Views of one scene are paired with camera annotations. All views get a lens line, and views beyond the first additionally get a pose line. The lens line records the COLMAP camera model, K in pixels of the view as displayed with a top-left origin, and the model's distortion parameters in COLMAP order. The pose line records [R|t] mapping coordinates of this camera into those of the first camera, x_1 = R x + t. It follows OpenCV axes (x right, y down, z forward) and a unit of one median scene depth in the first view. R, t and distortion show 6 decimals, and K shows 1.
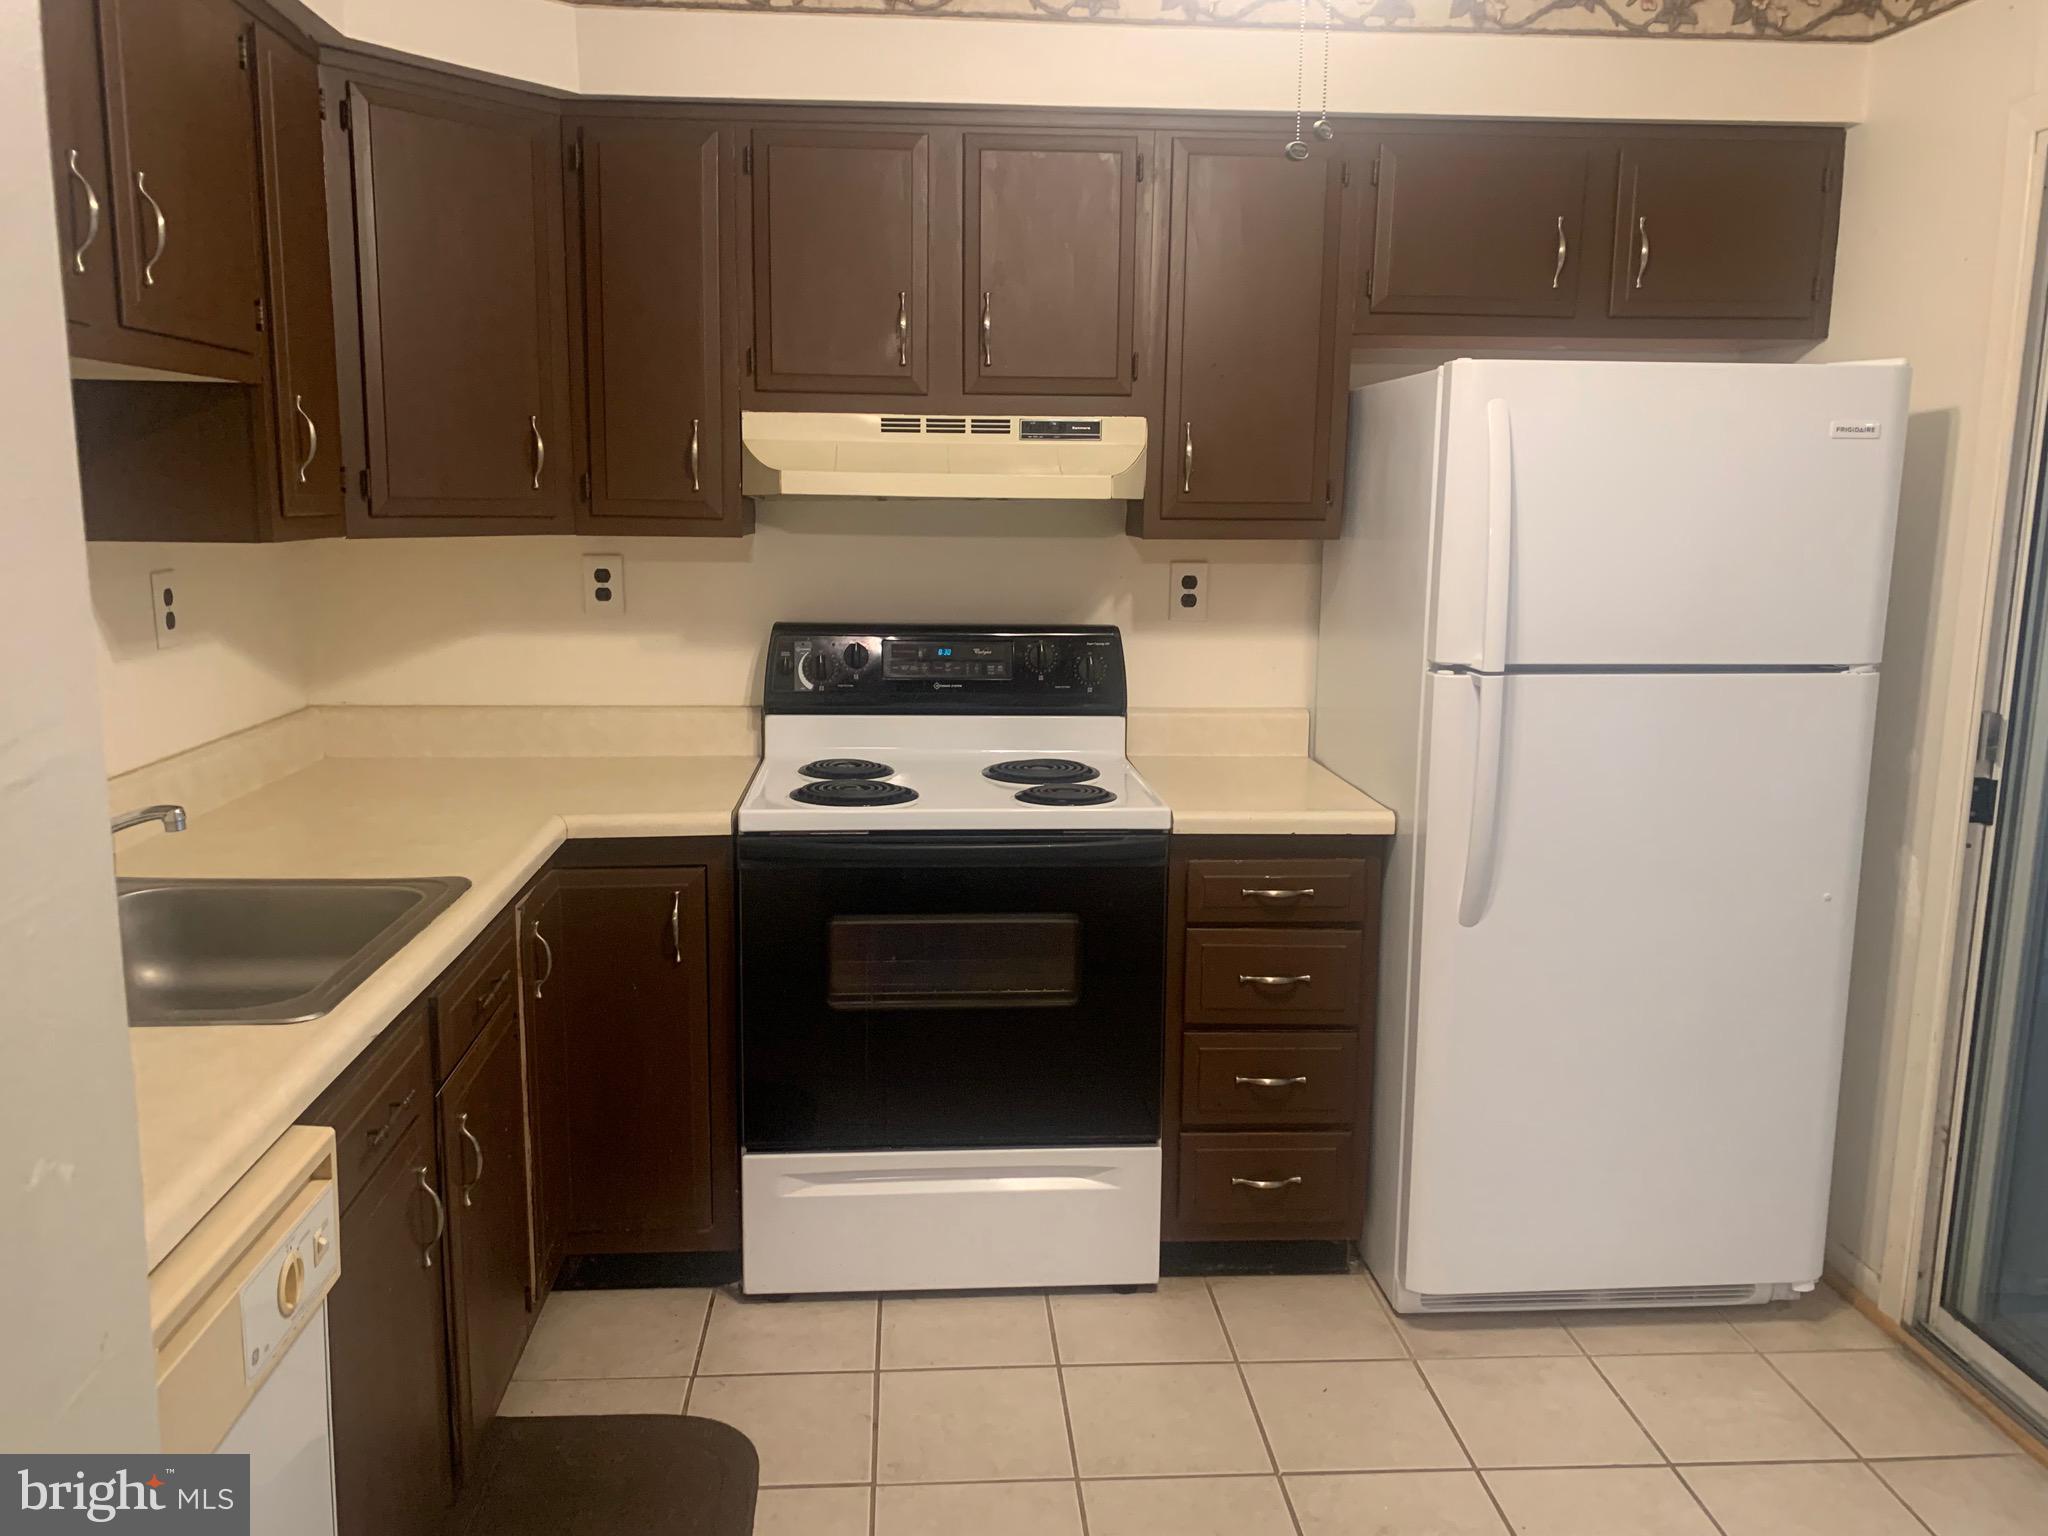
lens RADIAL K [[1586.7, 0, 1024.0], [0, 1586.7, 768.0], [0, 0, 1]] dist [0.053737, -0.085361]
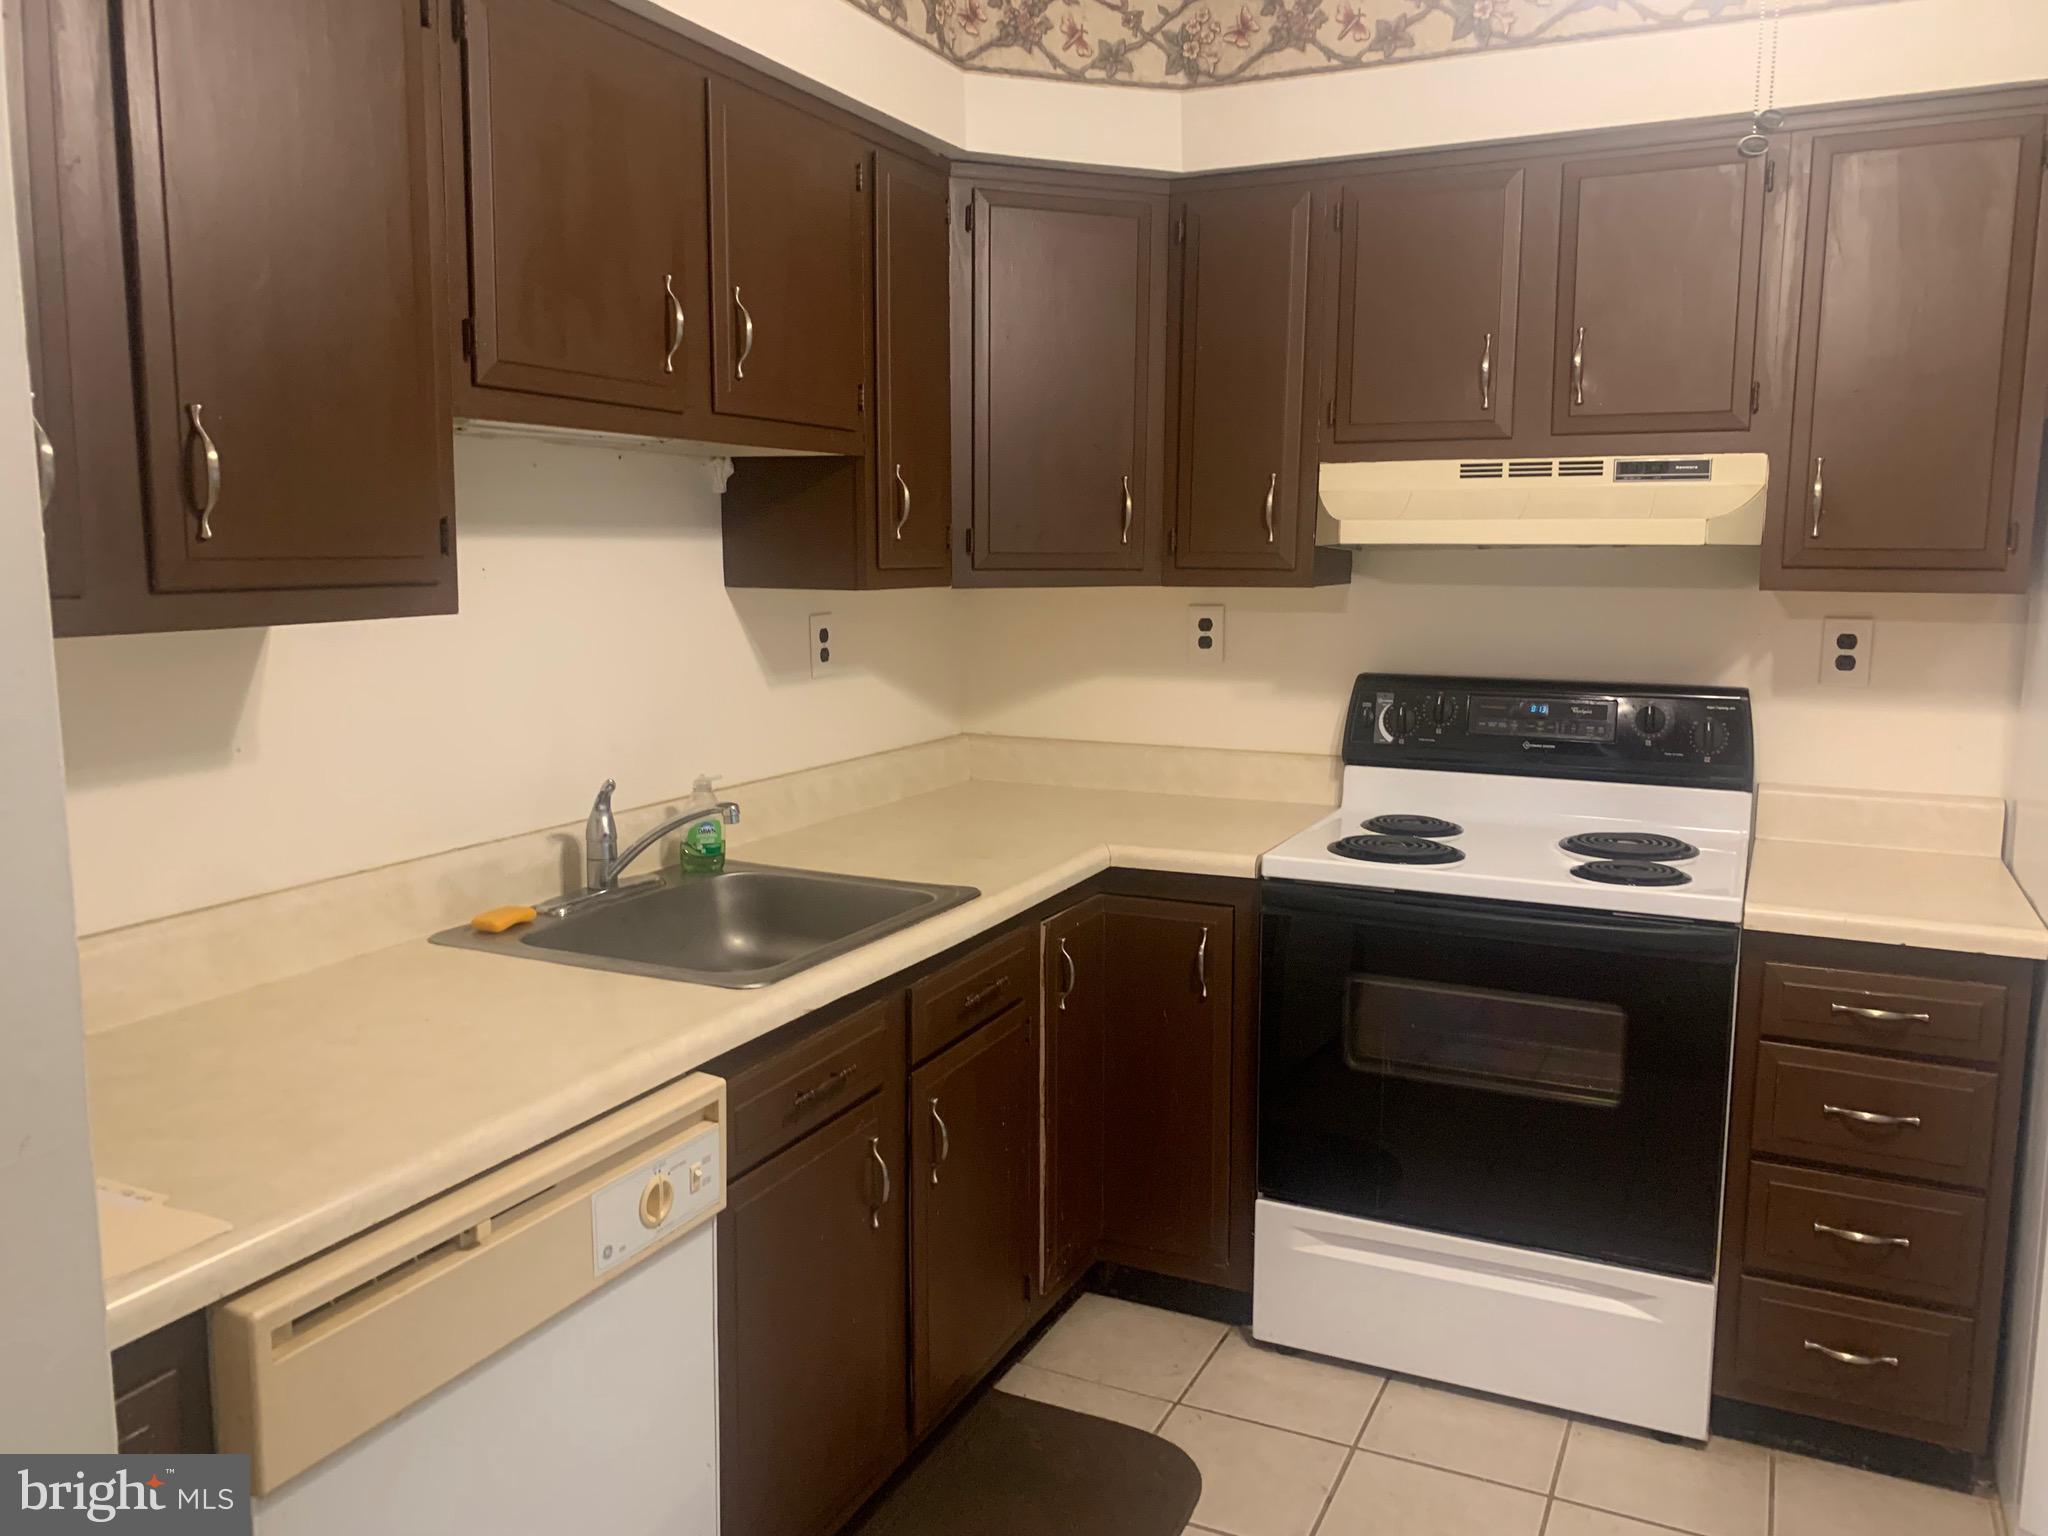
lens RADIAL K [[1567.7, 0, 1024.0], [0, 1567.7, 768.0], [0, 0, 1]] dist [0.002814, -0.028045]
pose [[0.859595, 0.061729, -0.507234, 0.179906], [-0.079574, 0.996737, -0.013552, -0.002765], [0.504743, 0.052012, 0.861702, 0.059004]]
